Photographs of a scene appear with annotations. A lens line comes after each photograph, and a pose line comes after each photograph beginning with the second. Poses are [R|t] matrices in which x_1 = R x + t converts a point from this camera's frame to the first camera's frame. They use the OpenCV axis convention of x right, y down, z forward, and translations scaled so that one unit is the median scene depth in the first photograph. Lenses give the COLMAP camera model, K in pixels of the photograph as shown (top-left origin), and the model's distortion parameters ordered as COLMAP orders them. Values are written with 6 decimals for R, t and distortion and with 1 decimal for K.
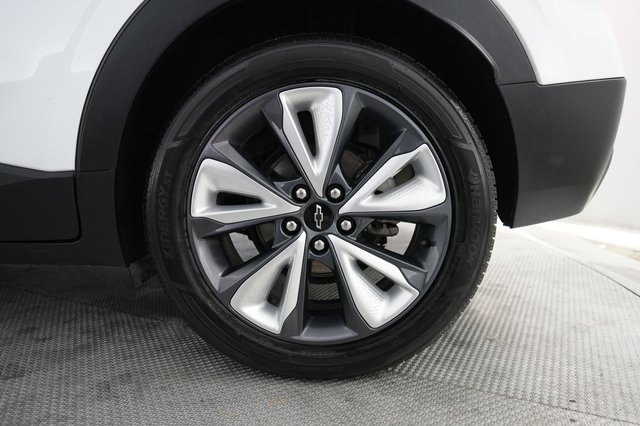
lens RADIAL K [[481.3, 0, 320.0], [0, 481.3, 213.0], [0, 0, 1]] dist [0.004969, 0.001906]
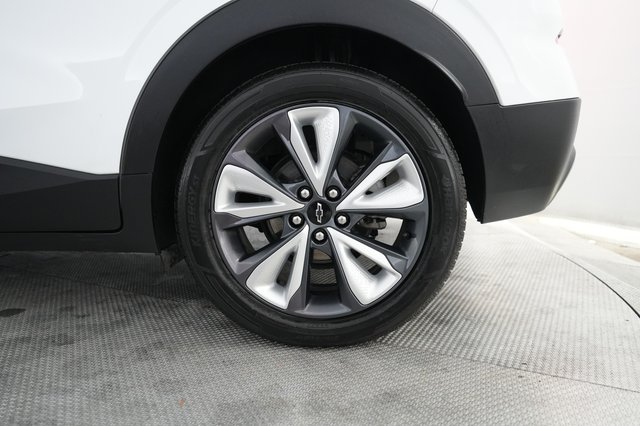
lens RADIAL K [[514.9, 0, 320.0], [0, 514.9, 213.0], [0, 0, 1]] dist [-0.003145, -0.001003]
pose [[0.999956, 0.006599, -0.006645, 0.007454], [-0.006512, 0.999894, 0.013011, -0.008429], [0.006730, -0.012967, 0.999893, -0.293593]]
